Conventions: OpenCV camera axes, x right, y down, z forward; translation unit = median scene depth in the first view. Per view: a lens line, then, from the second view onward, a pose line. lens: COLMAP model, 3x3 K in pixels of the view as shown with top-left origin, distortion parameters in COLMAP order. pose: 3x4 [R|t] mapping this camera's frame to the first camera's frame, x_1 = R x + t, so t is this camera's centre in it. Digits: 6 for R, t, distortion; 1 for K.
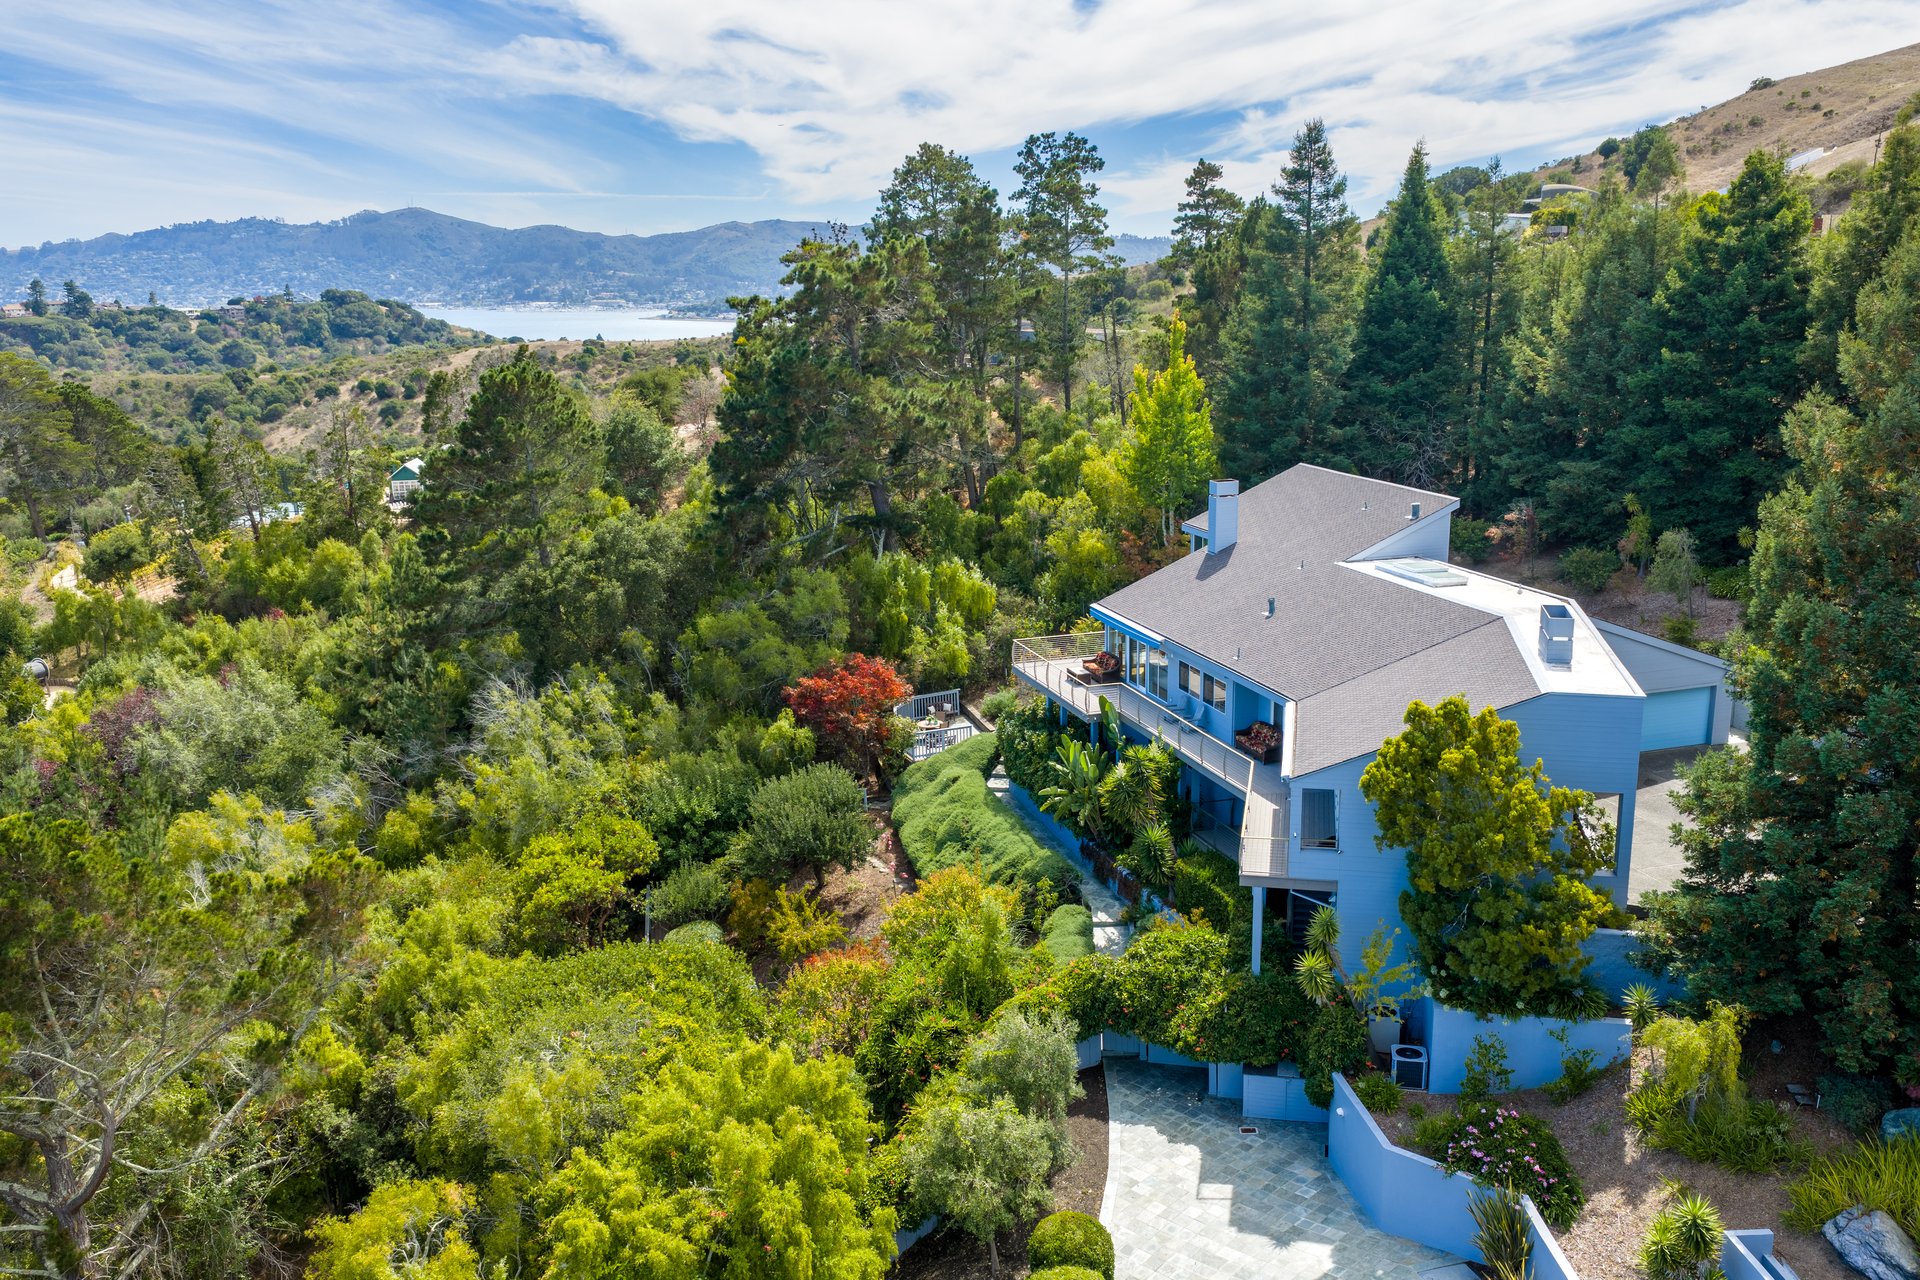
lens RADIAL K [[1615.5, 0, 960.5], [0, 1615.5, 640.6], [0, 0, 1]] dist [0.021573, -0.030542]
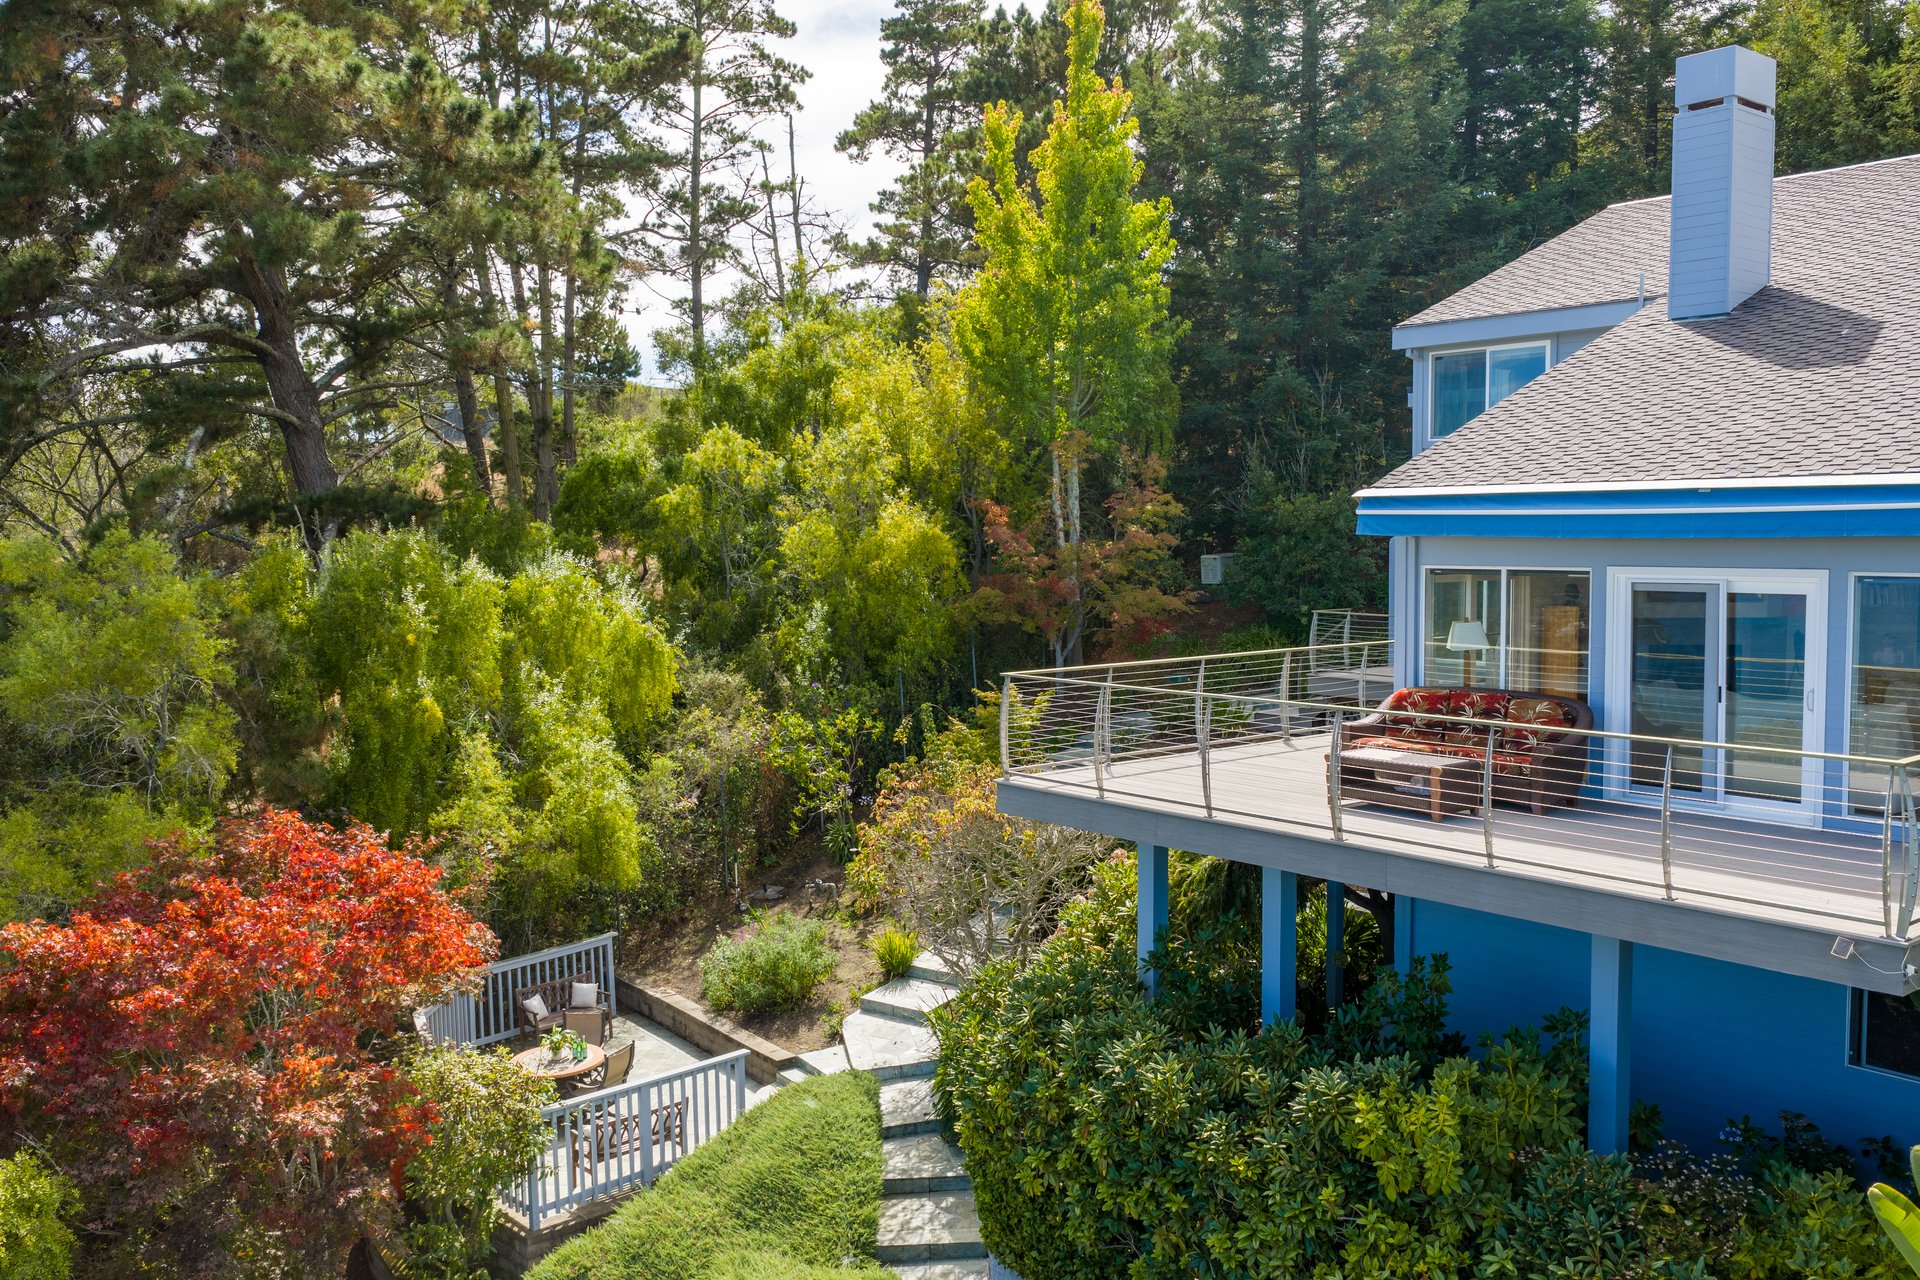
lens RADIAL K [[1615.5, 0, 961.2], [0, 1615.5, 638.0], [0, 0, 1]] dist [0.021573, -0.030542]
pose [[0.935326, -0.013974, 0.353512, -0.049728], [0.069879, 0.986832, -0.145878, 0.024440], [-0.346818, 0.161147, 0.923985, 0.682794]]
